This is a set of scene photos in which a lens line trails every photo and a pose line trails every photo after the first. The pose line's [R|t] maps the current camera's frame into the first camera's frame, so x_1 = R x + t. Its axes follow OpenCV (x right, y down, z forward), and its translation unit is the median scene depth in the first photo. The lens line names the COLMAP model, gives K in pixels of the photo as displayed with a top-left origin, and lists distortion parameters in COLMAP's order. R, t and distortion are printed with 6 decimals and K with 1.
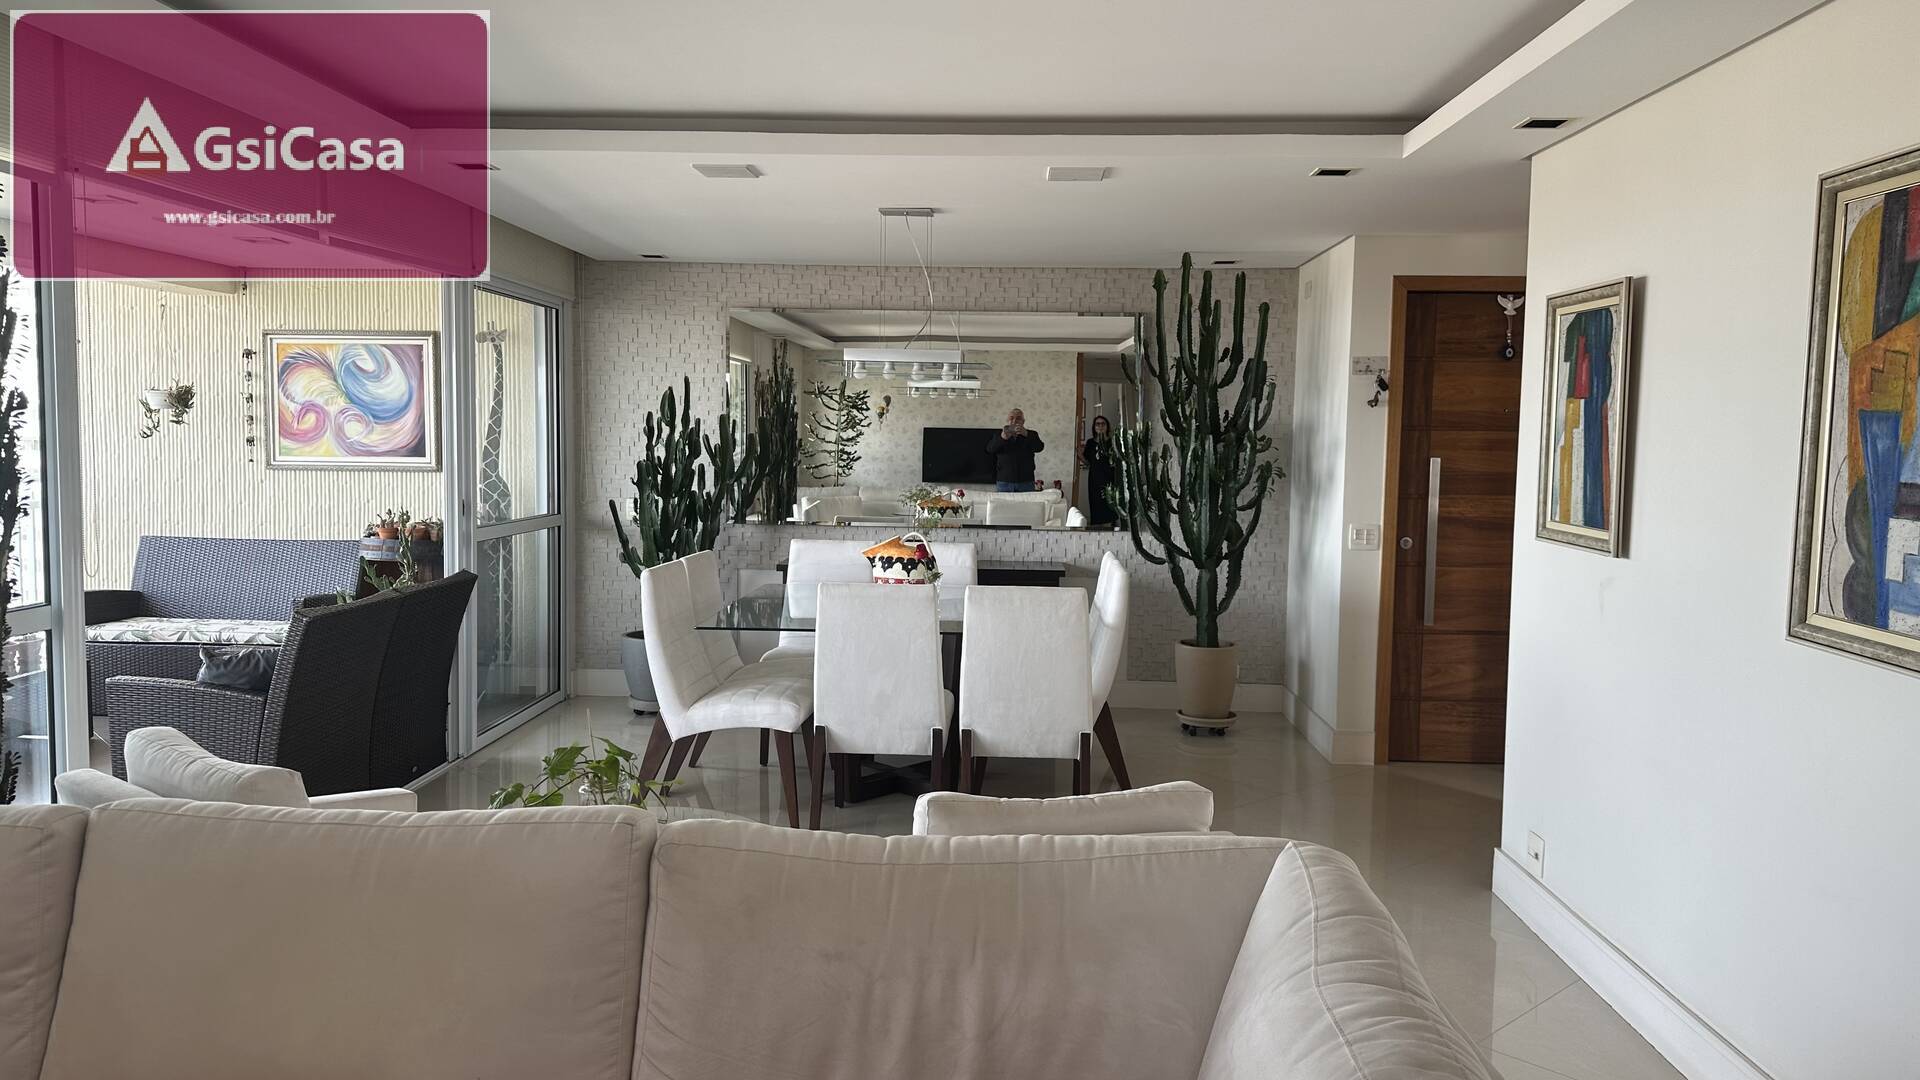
lens RADIAL K [[1342.1, 0, 952.9], [0, 1342.1, 530.2], [0, 0, 1]] dist [0.082784, -0.121993]
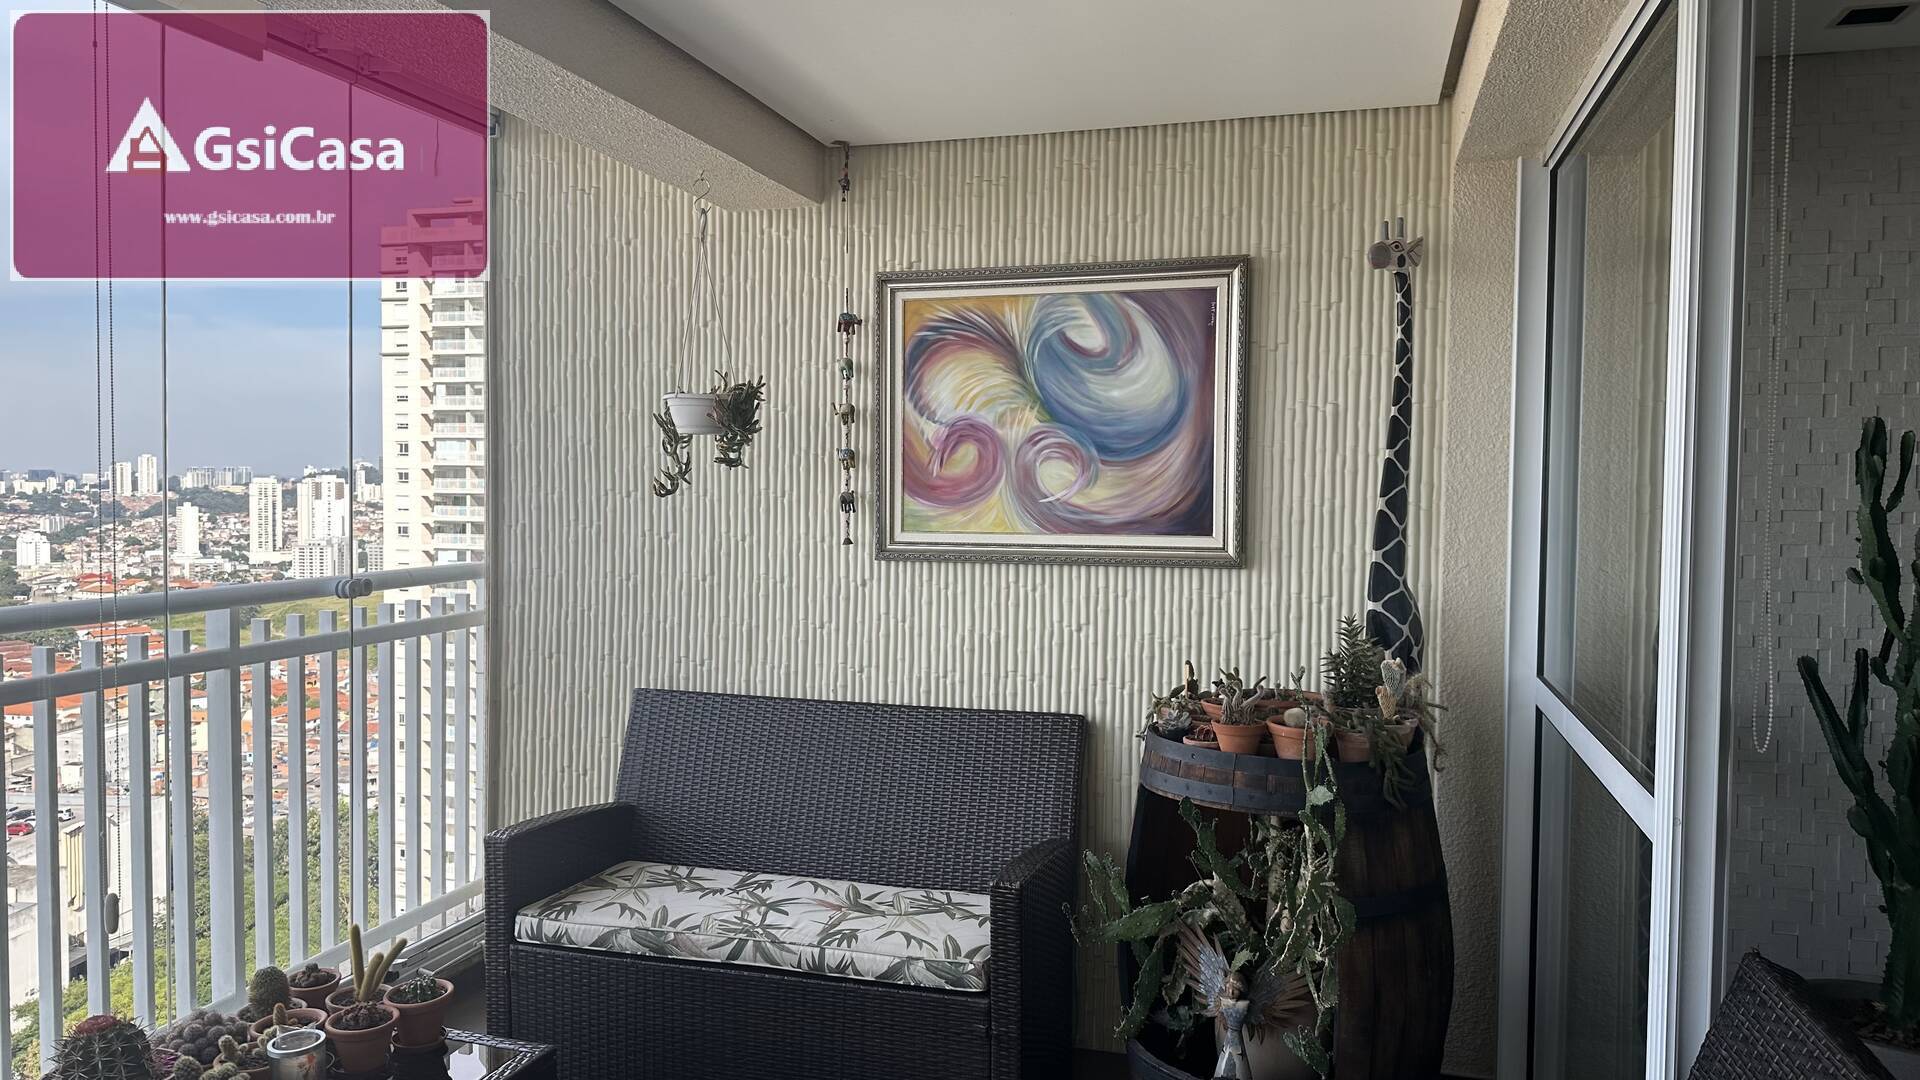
lens RADIAL K [[1297.2, 0, 979.1], [0, 1297.2, 530.2], [0, 0, 1]] dist [0.091224, -0.156279]
pose [[0.975975, 0.001533, -0.217875, -0.369884], [-0.009947, 0.999246, -0.037527, -0.038473], [0.217653, 0.038792, 0.975255, 0.557239]]
